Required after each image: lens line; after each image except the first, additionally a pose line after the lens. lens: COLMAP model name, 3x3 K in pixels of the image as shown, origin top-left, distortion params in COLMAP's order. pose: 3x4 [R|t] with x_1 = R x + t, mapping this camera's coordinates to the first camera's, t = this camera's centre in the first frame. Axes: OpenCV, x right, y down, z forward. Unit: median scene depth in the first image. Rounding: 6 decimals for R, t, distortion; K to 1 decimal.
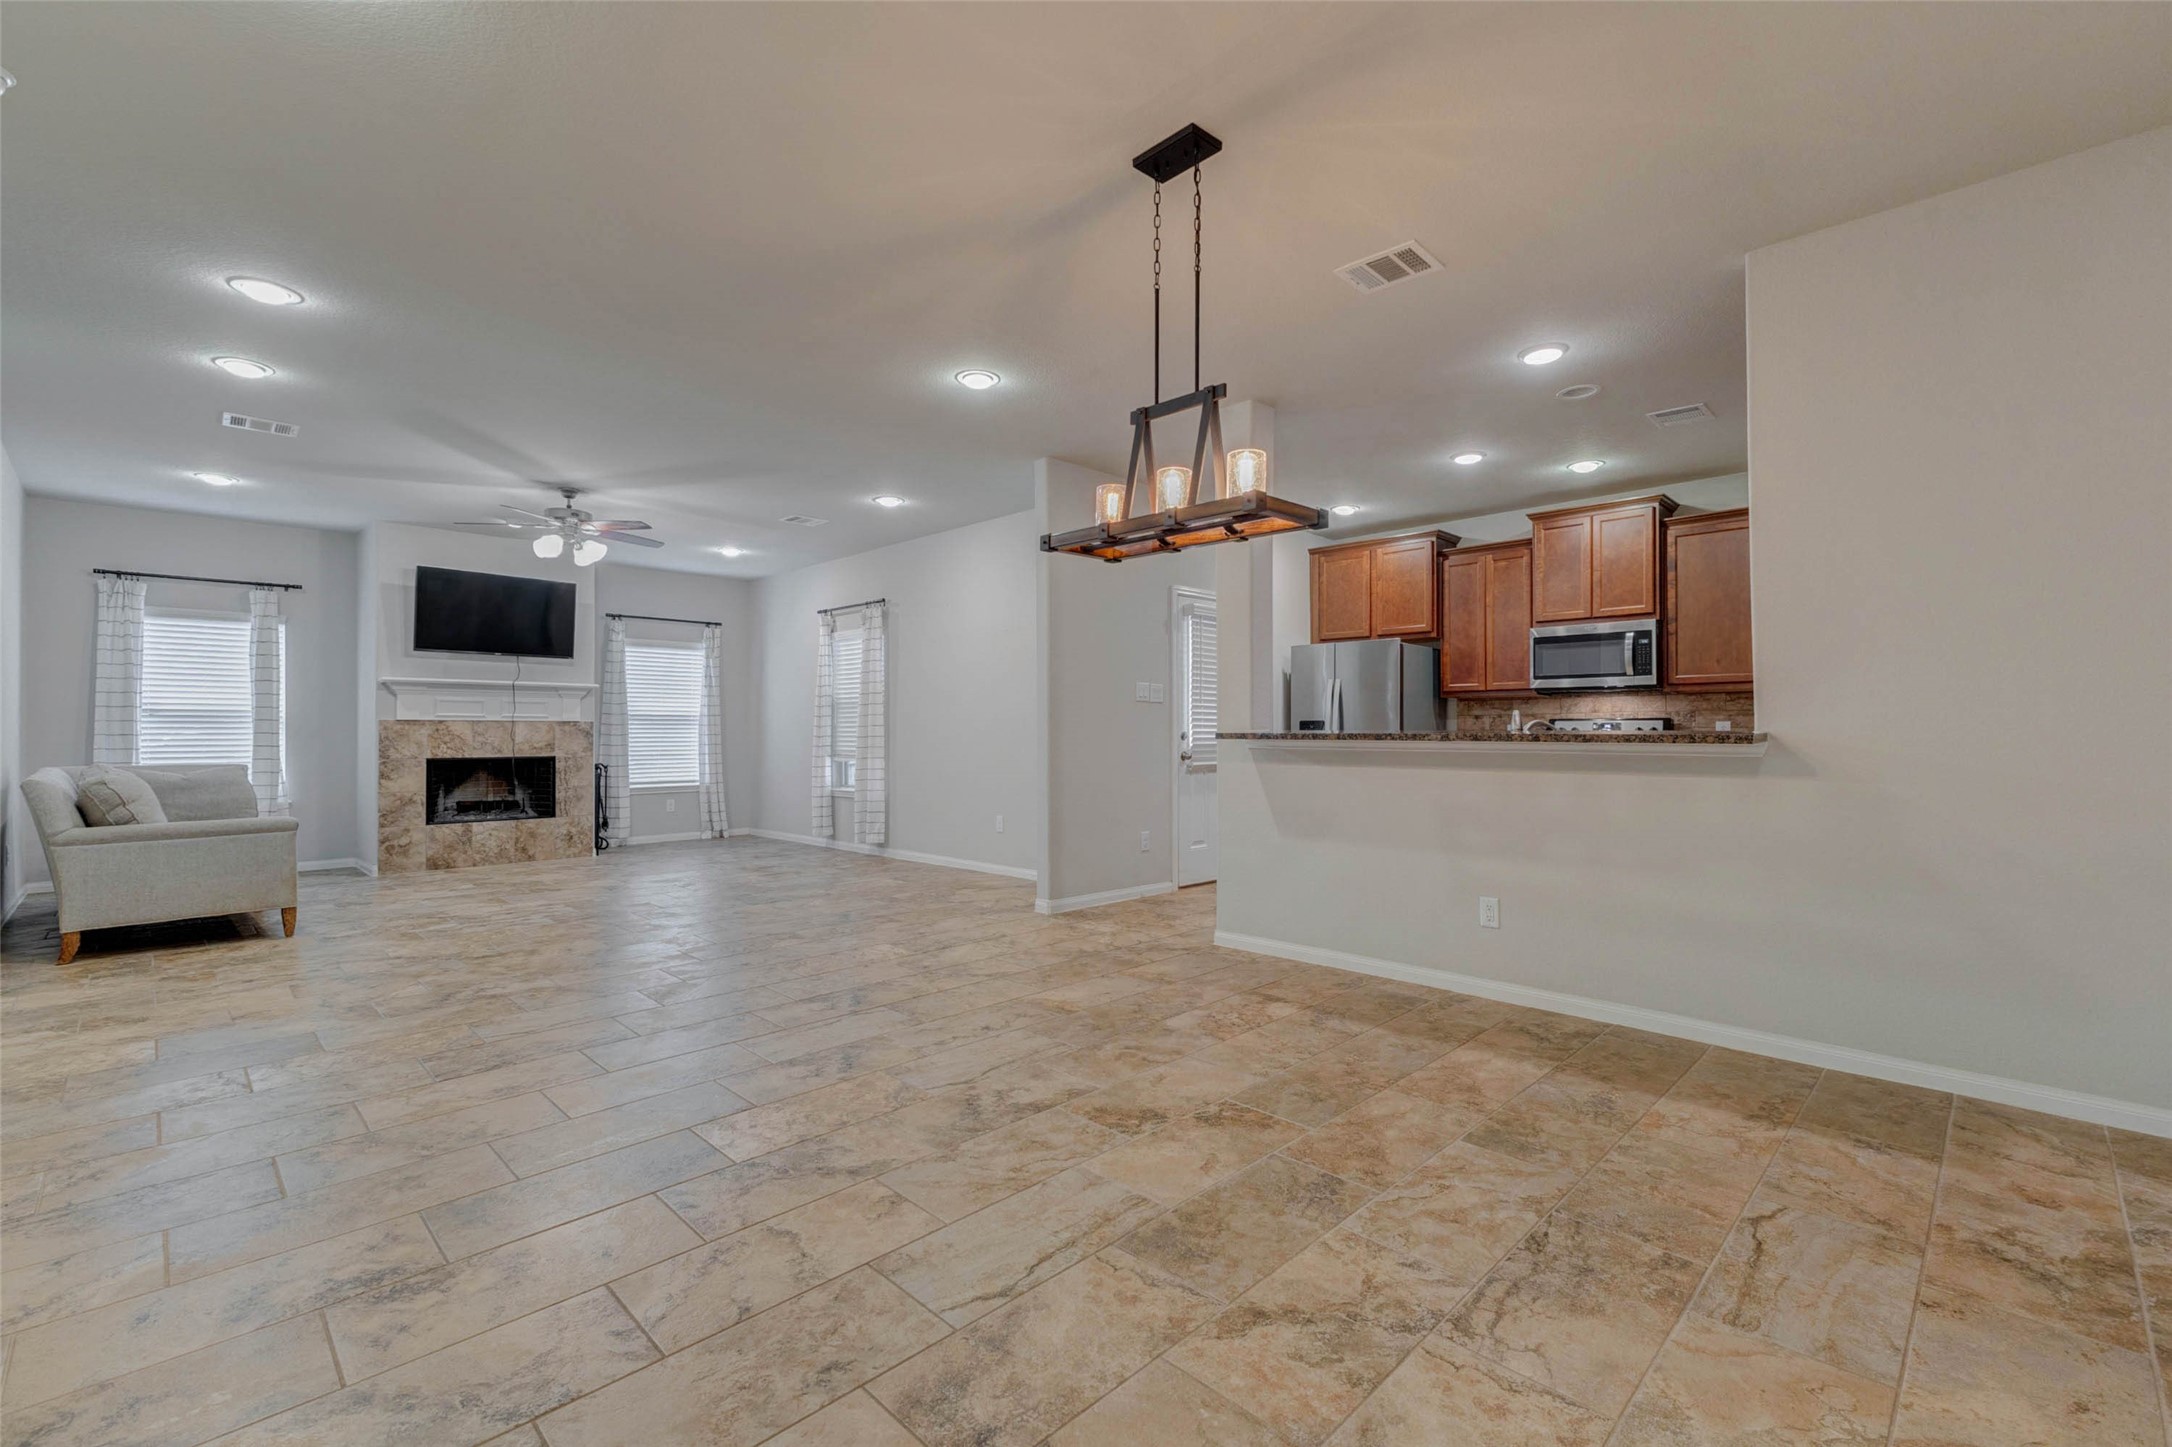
lens RADIAL K [[940.1, 0, 1092.0], [0, 940.1, 722.0], [0, 0, 1]] dist [0.011218, -0.001047]
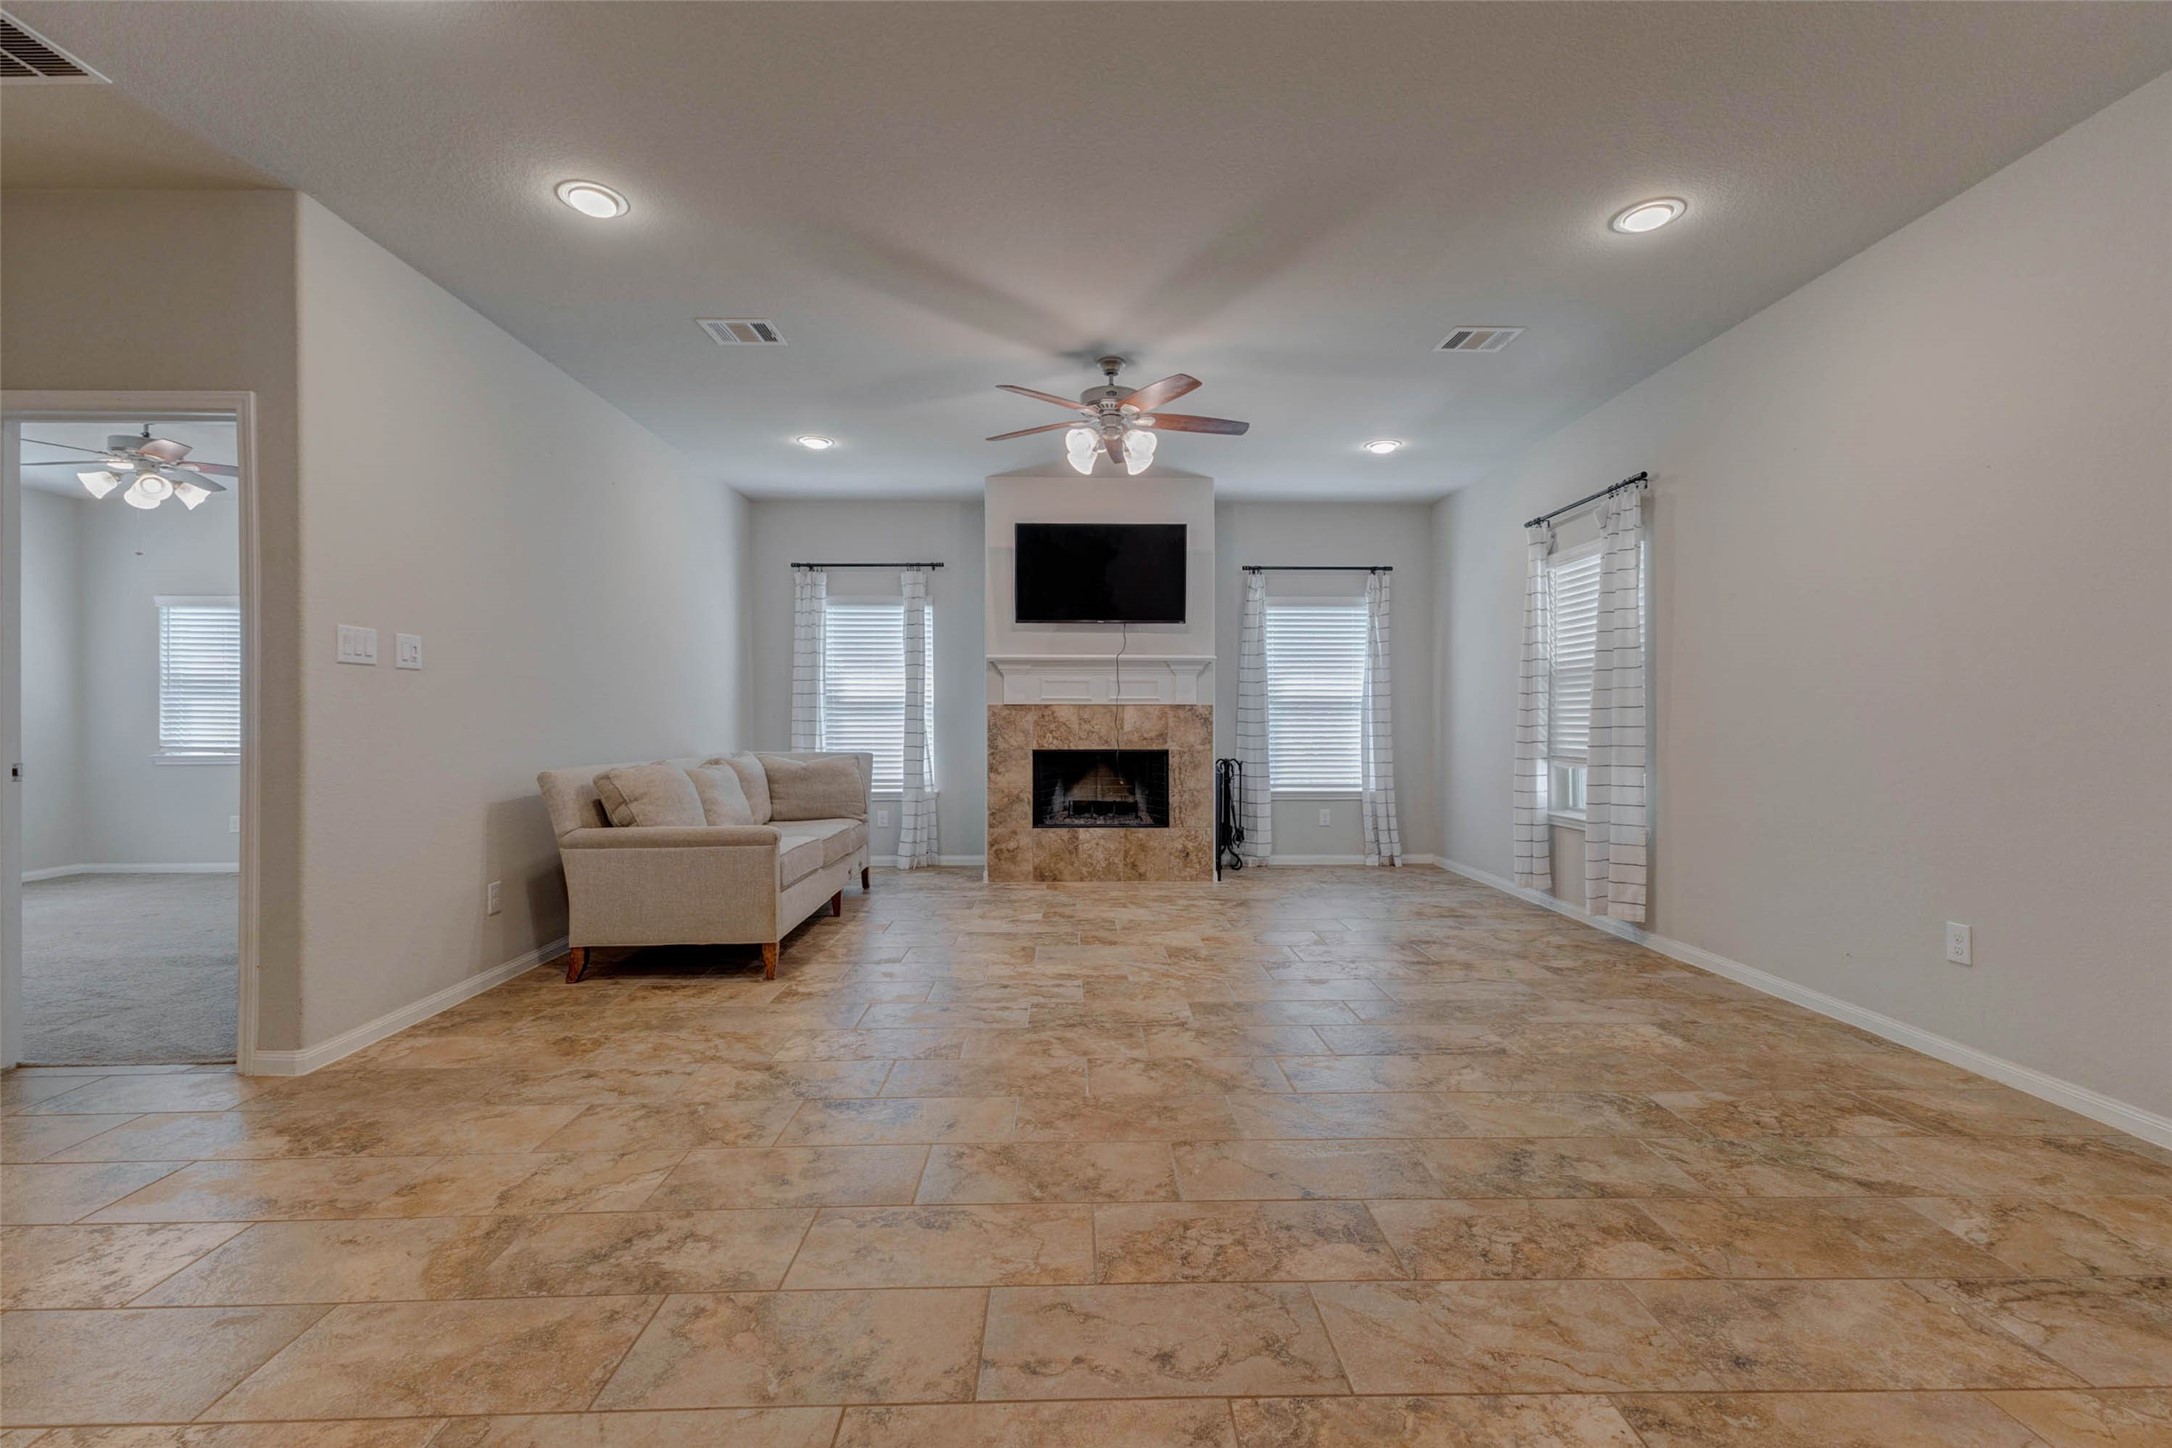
lens RADIAL K [[940.1, 0, 1088.1], [0, 940.1, 721.2], [0, 0, 1]] dist [0.011218, -0.001047]
pose [[0.718756, 0.001748, -0.695260, -0.132931], [0.007551, 0.999918, 0.010319, 0.007688], [0.695221, -0.012667, 0.718684, 0.699962]]
